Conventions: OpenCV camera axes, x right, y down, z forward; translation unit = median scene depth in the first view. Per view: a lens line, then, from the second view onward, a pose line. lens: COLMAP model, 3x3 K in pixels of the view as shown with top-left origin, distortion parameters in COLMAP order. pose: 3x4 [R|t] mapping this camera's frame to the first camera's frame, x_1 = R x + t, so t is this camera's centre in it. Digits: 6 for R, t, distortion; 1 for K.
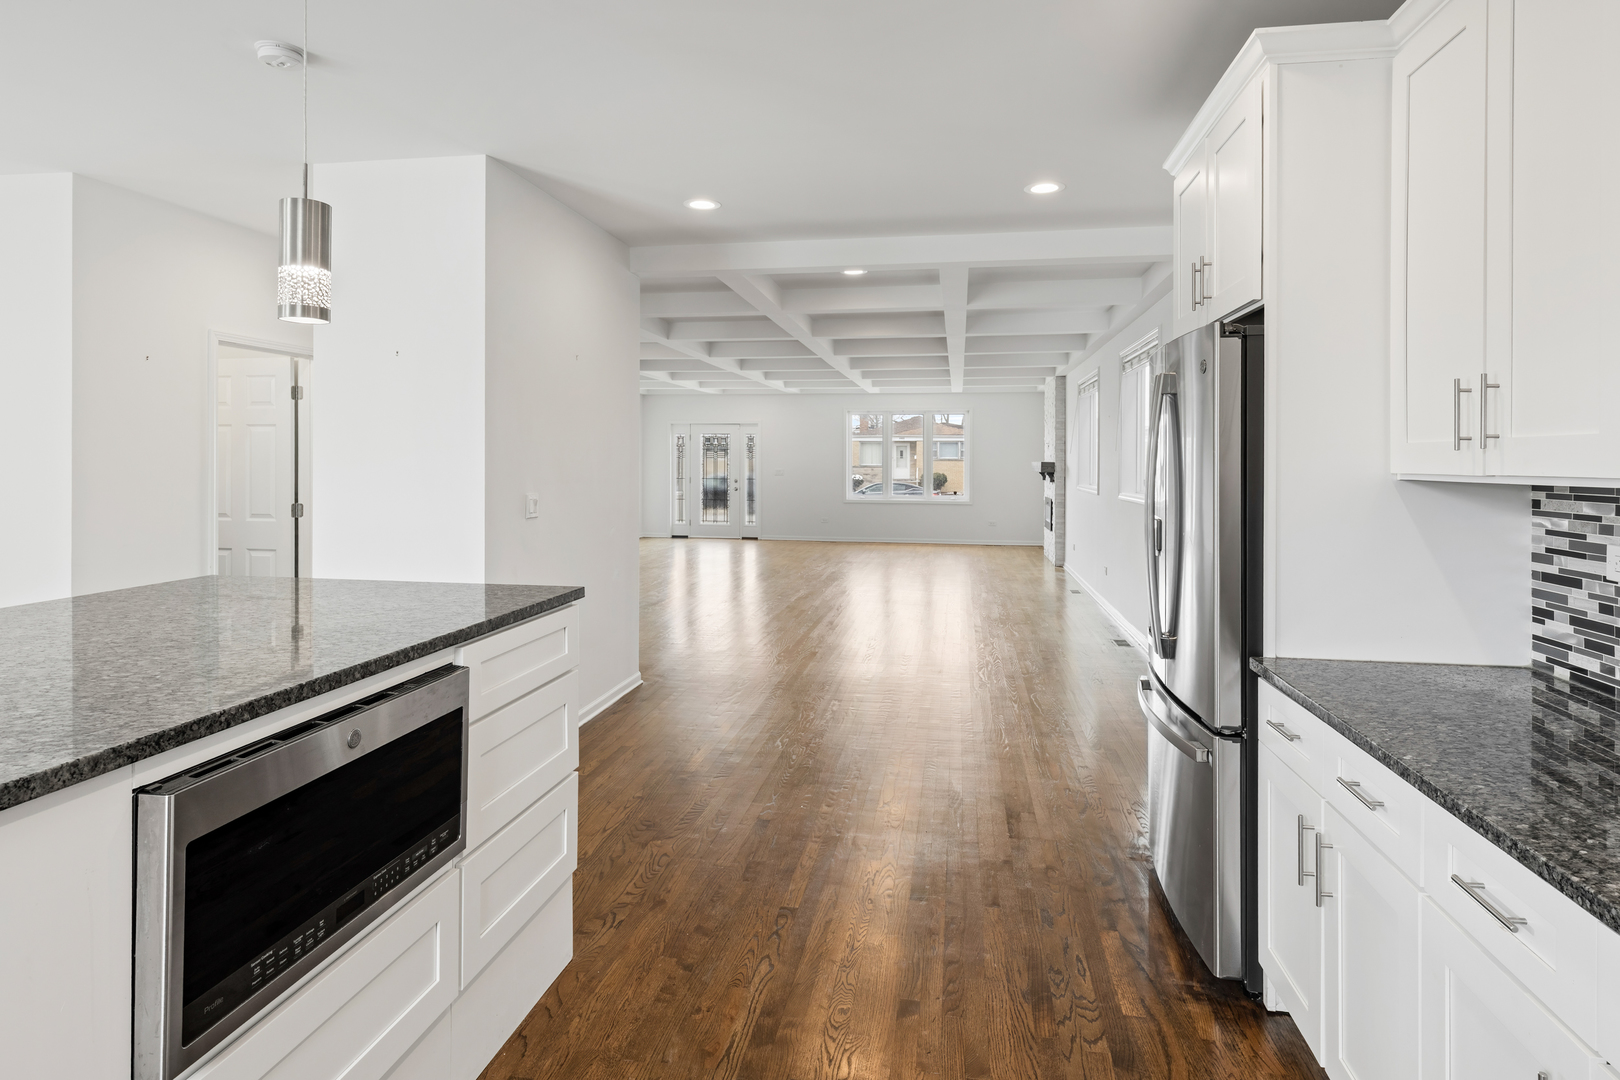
lens RADIAL K [[908.3, 0, 815.1], [0, 908.3, 463.9], [0, 0, 1]] dist [0.014579, -0.005917]
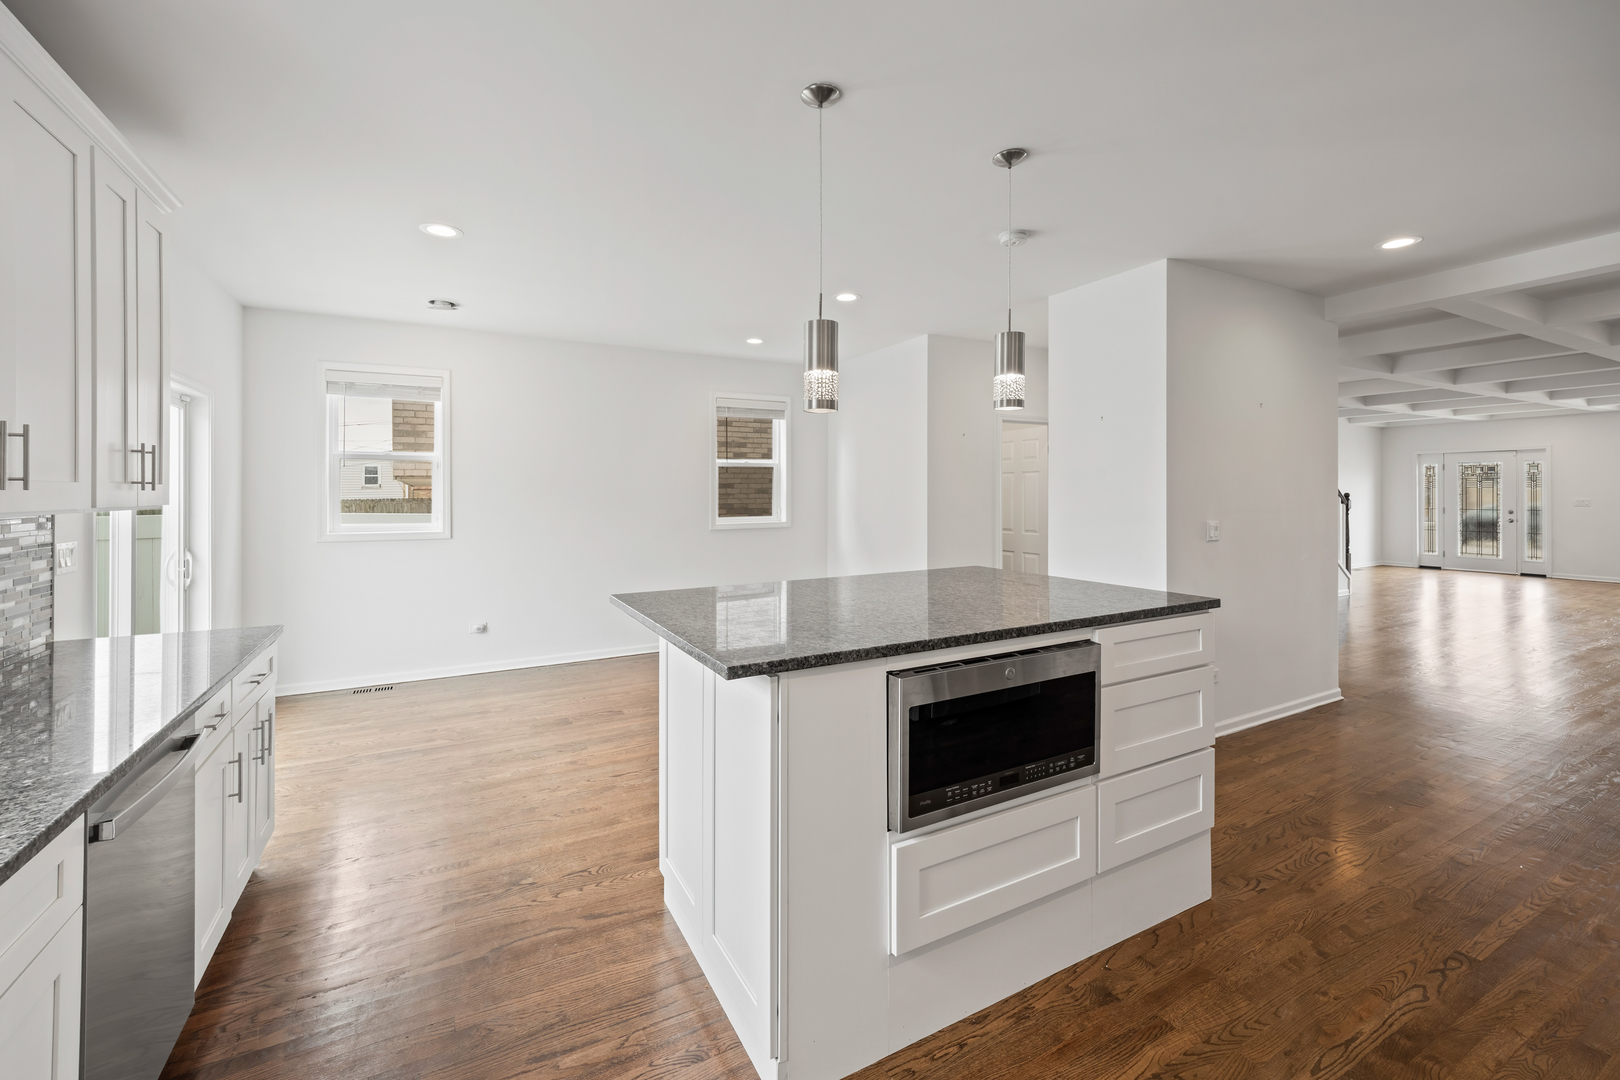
lens RADIAL K [[682.1, 0, 801.8], [0, 682.1, 487.9], [0, 0, 1]] dist [0.001426, -0.000035]
pose [[0.614636, -0.013436, -0.788697, 0.136993], [0.005214, 0.999902, -0.012970, -0.005400], [0.788794, 0.003859, 0.614646, -0.008757]]
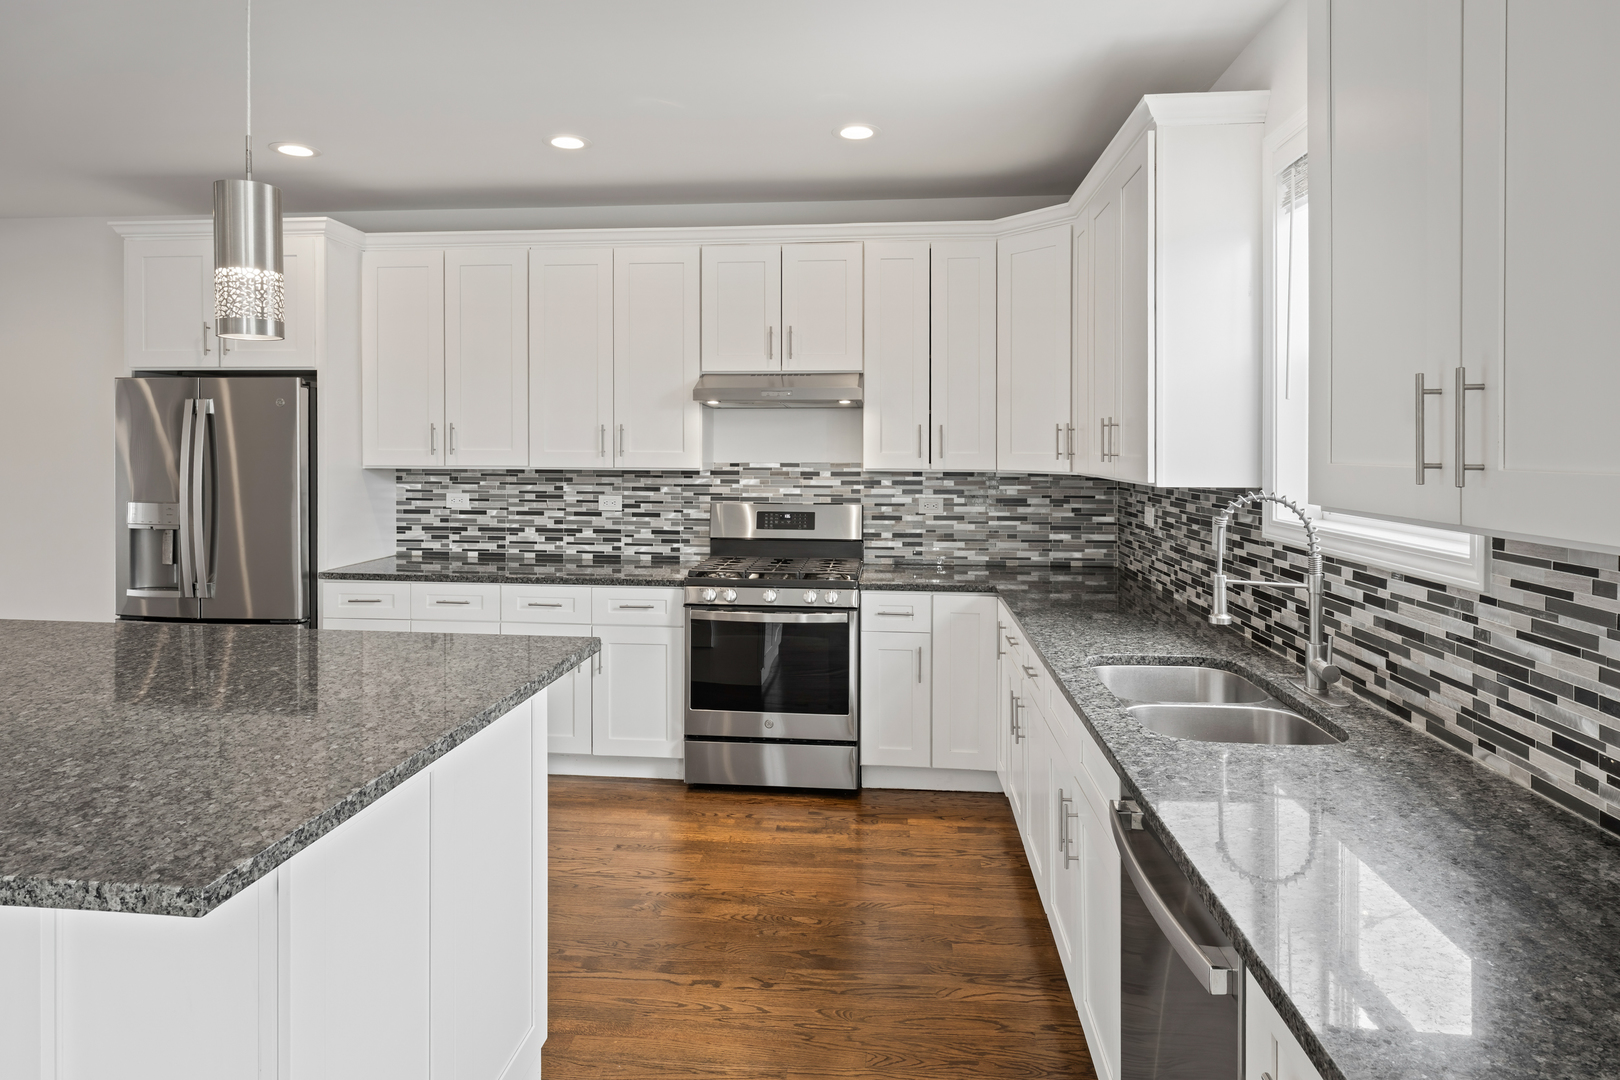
lens RADIAL K [[908.3, 0, 788.8], [0, 908.3, 454.6], [0, 0, 1]] dist [0.014579, -0.005917]
pose [[-0.048604, -0.015430, 0.998699, -1.267449], [-0.005013, 0.999872, 0.015204, -0.043698], [-0.998806, -0.004267, -0.048675, 0.178695]]
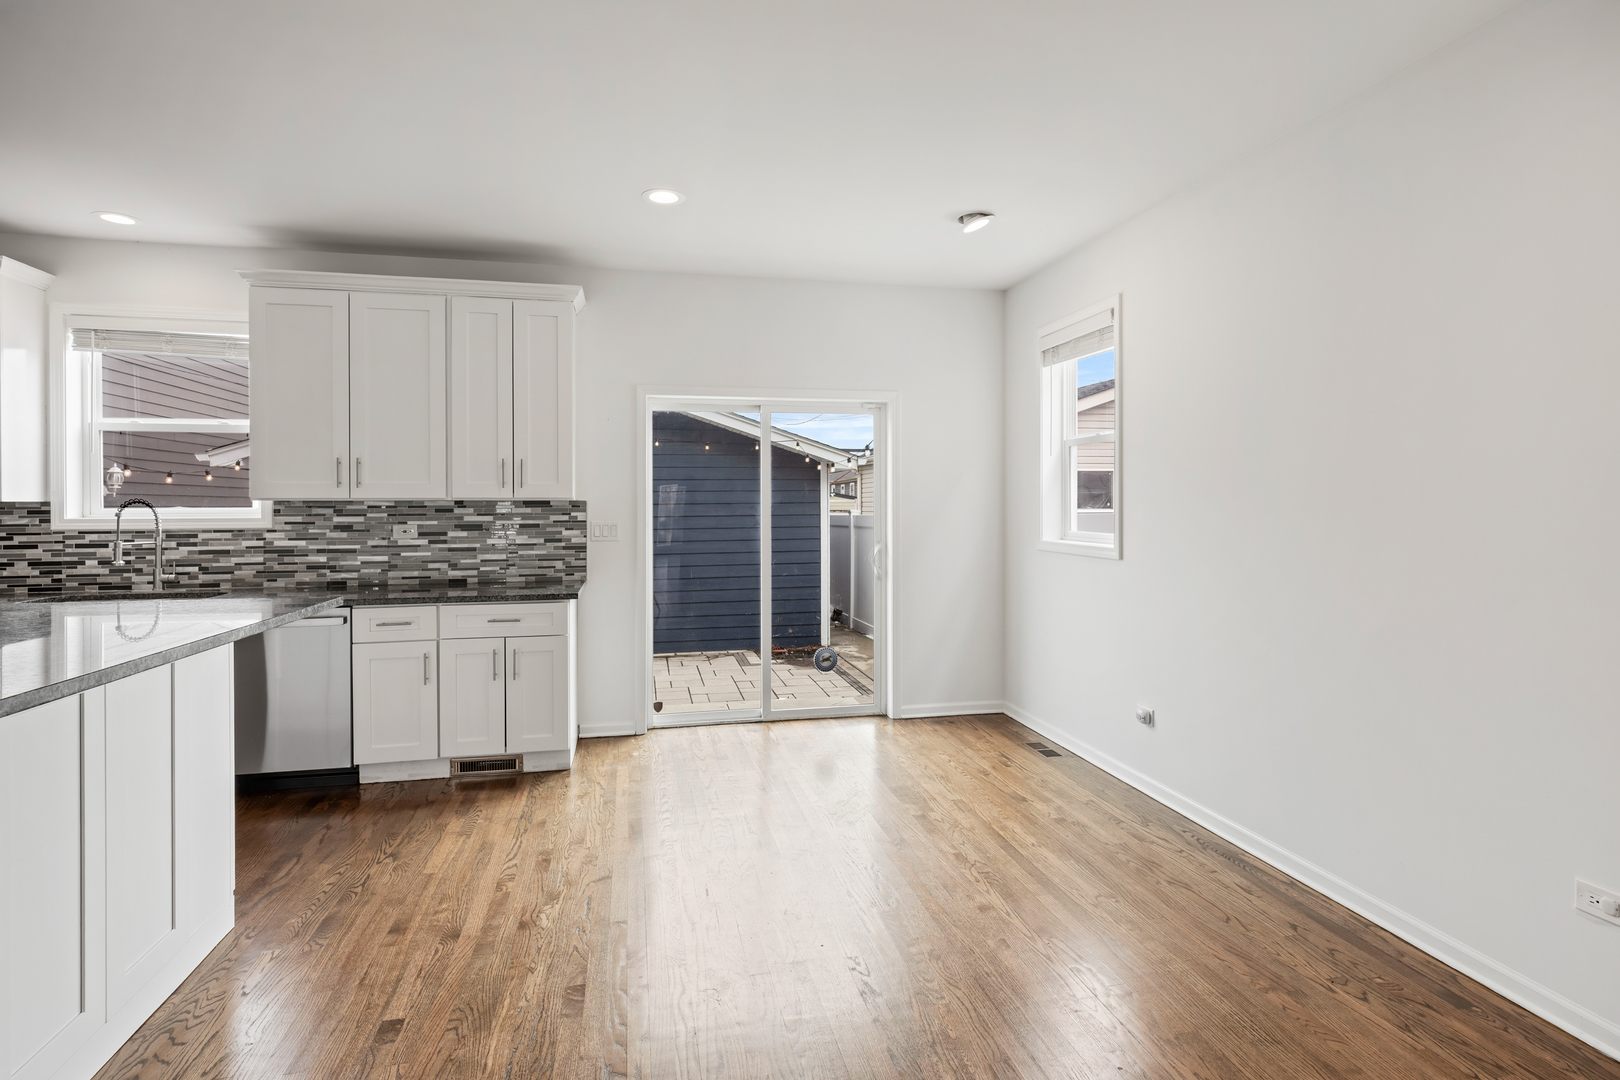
lens RADIAL K [[819.8, 0, 820.7], [0, 819.8, 508.8], [0, 0, 1]] dist [-0.004241, -0.000869]
pose [[-0.927513, -0.003022, -0.373780, -1.063006], [-0.004340, 0.999987, 0.002684, 0.013124], [0.373767, 0.004112, -0.927514, 1.716493]]
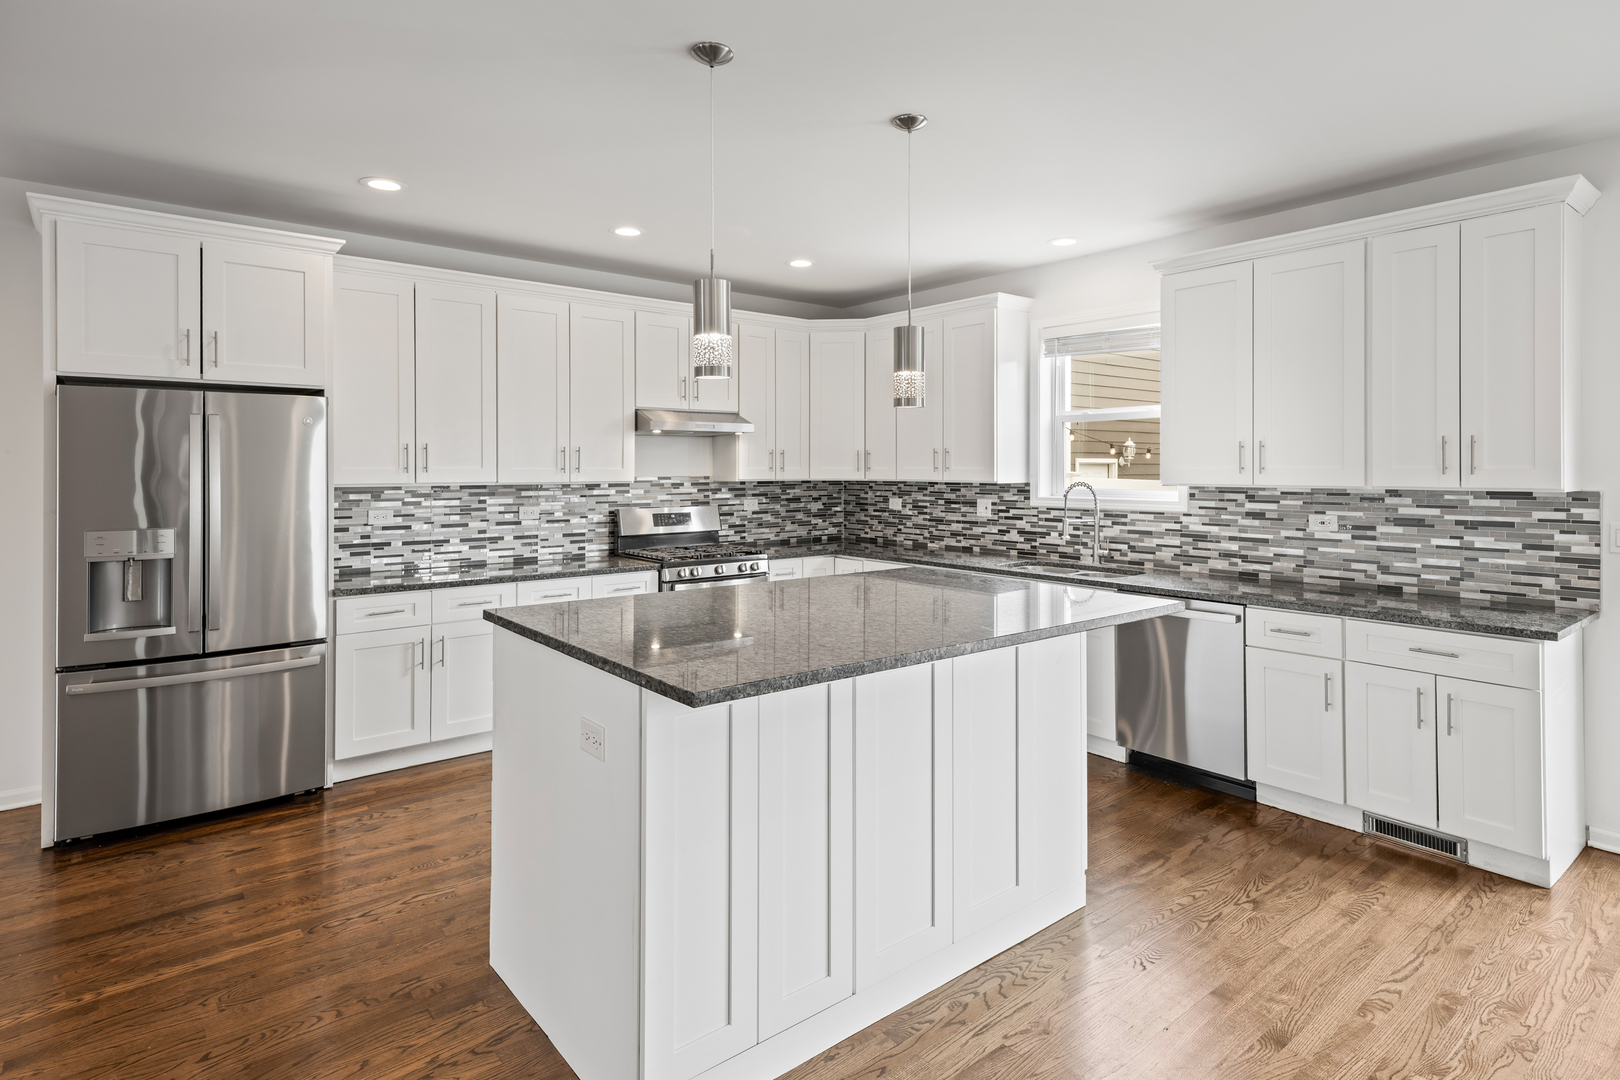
lens RADIAL K [[866.3, 0, 797.7], [0, 866.3, 462.2], [0, 0, 1]] dist [0.011643, 0.000218]
pose [[-0.740301, -0.002820, 0.672269, -1.260135], [-0.005381, 0.999984, -0.001731, -0.034867], [-0.672254, -0.004899, -0.740305, 1.585300]]
